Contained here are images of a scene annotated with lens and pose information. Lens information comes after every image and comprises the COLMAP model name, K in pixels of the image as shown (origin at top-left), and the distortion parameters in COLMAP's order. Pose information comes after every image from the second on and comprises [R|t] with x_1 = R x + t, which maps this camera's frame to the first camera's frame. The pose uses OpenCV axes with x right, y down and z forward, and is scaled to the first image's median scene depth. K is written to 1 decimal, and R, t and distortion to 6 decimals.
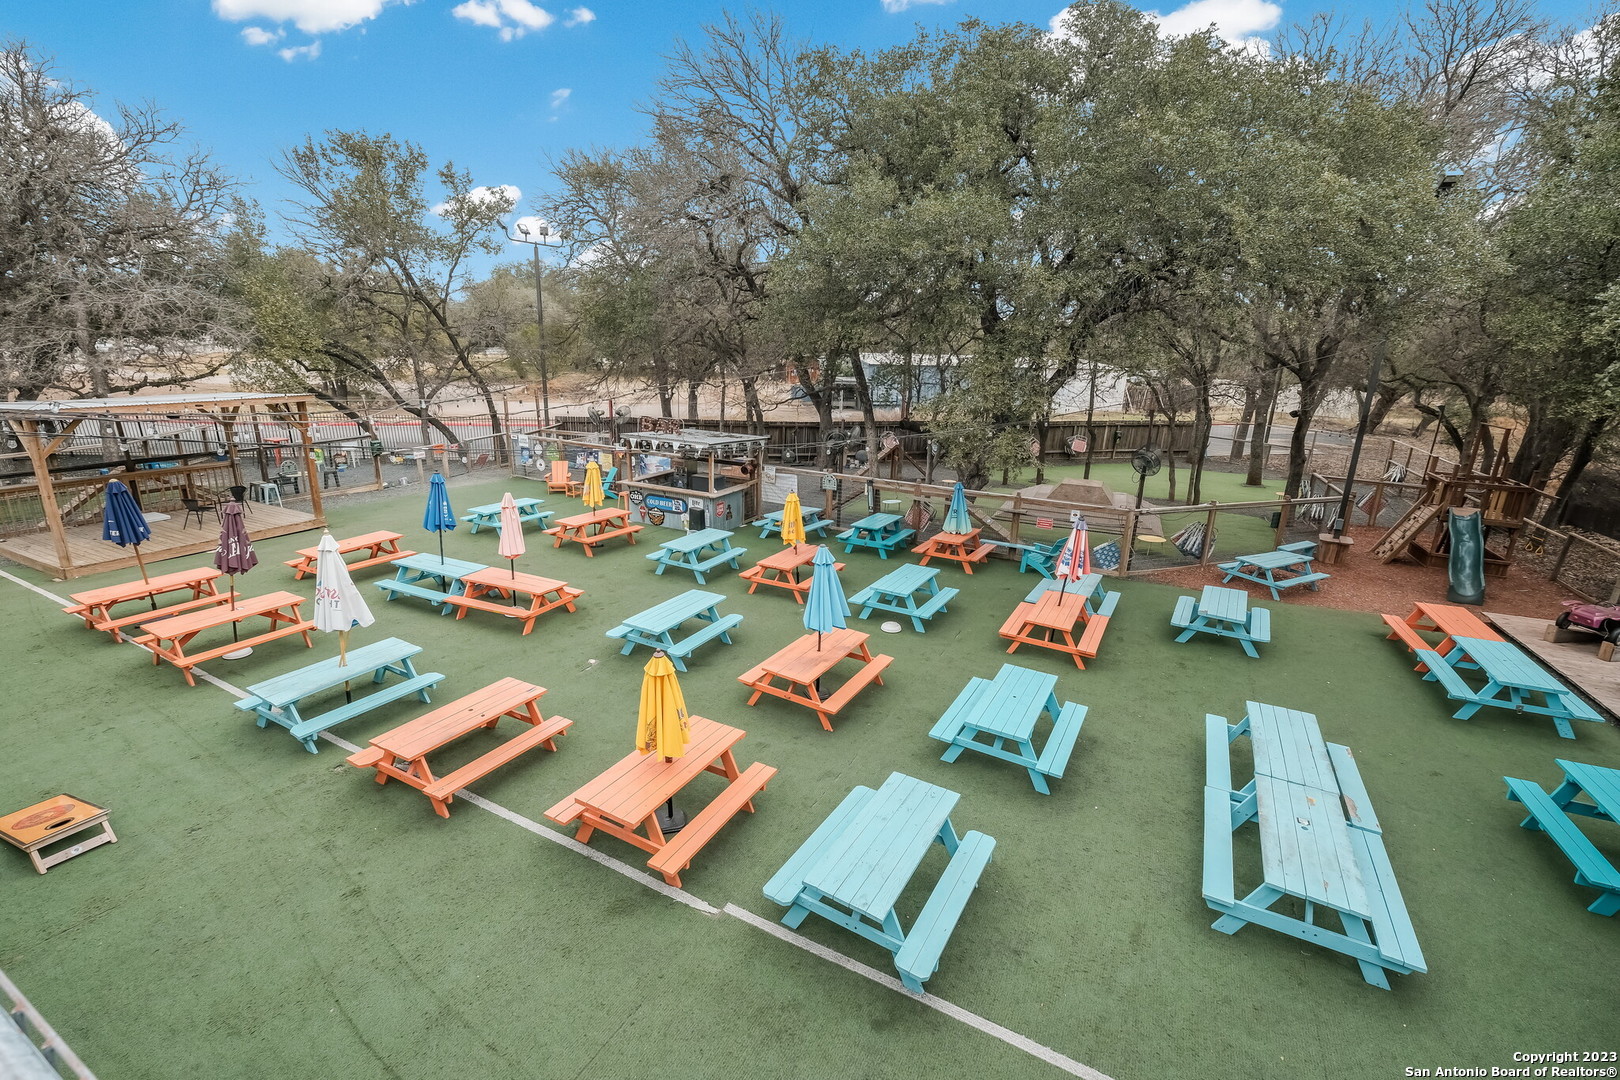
lens RADIAL K [[717.3, 0, 821.9], [0, 717.3, 540.5], [0, 0, 1]] dist [-0.004422, -0.000062]
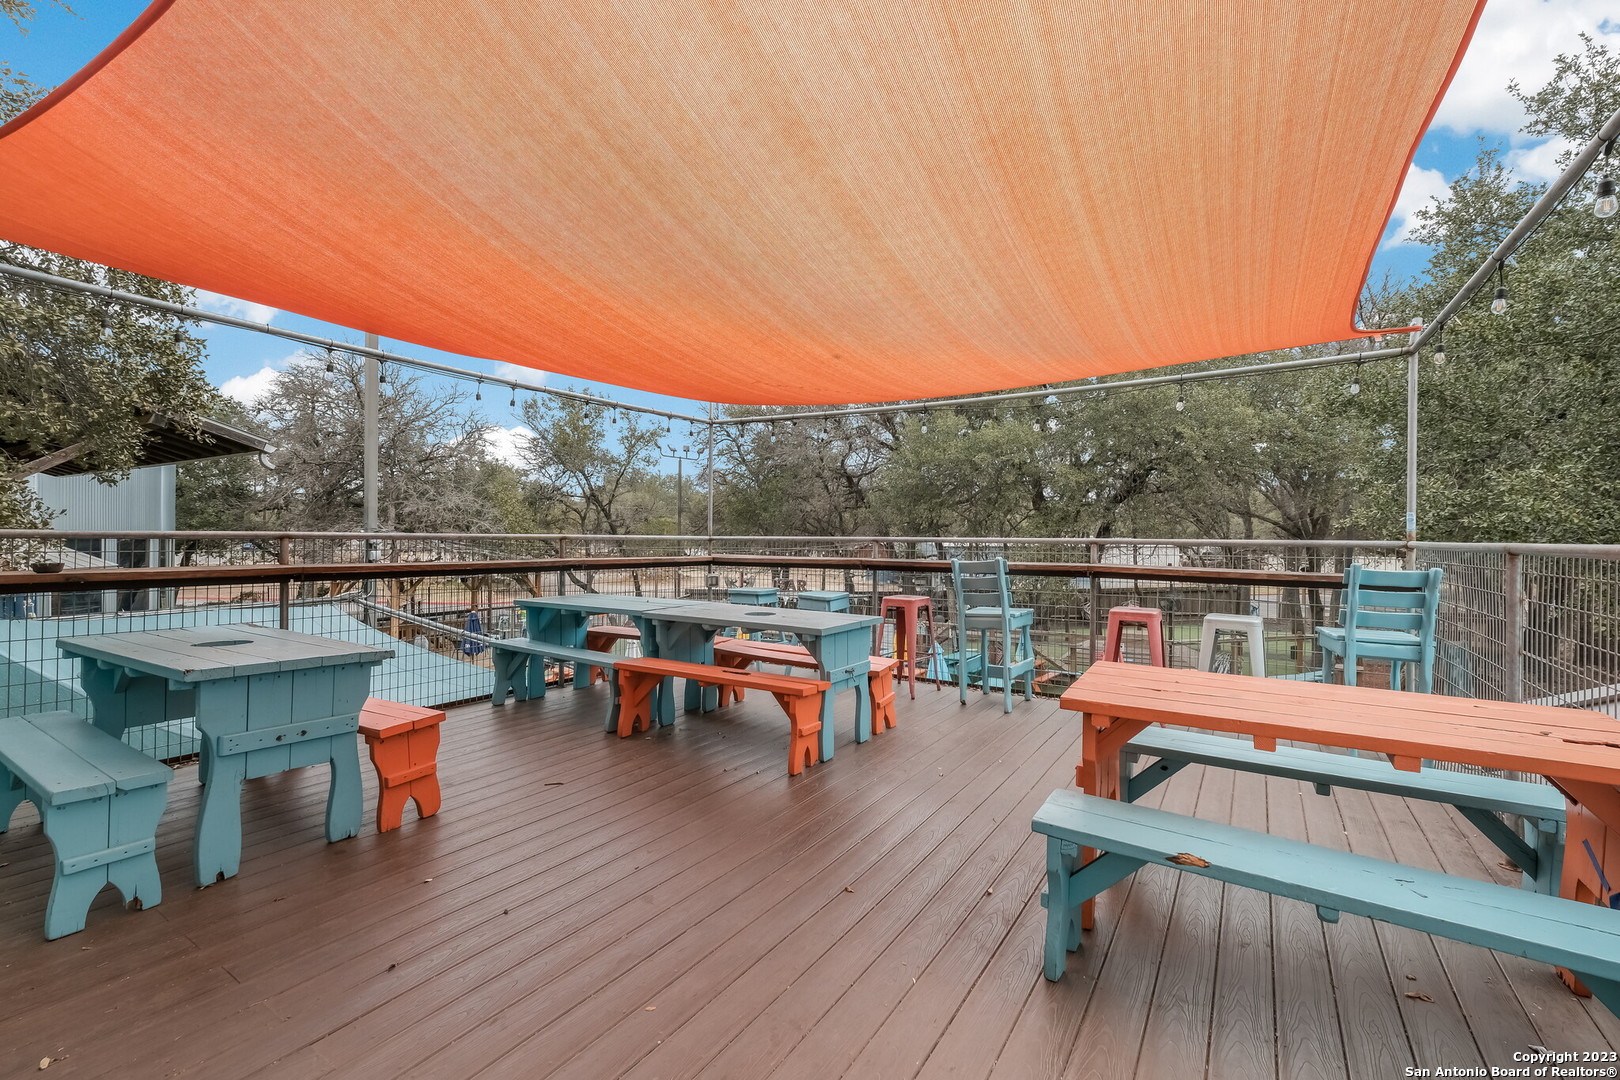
lens RADIAL K [[717.3, 0, 813.3], [0, 717.3, 537.0], [0, 0, 1]] dist [-0.004422, -0.000062]
pose [[0.994294, -0.022649, -0.104242, -0.033016], [-0.005443, 0.965155, -0.261623, 0.072344], [0.106535, 0.260697, 0.959524, -0.211864]]
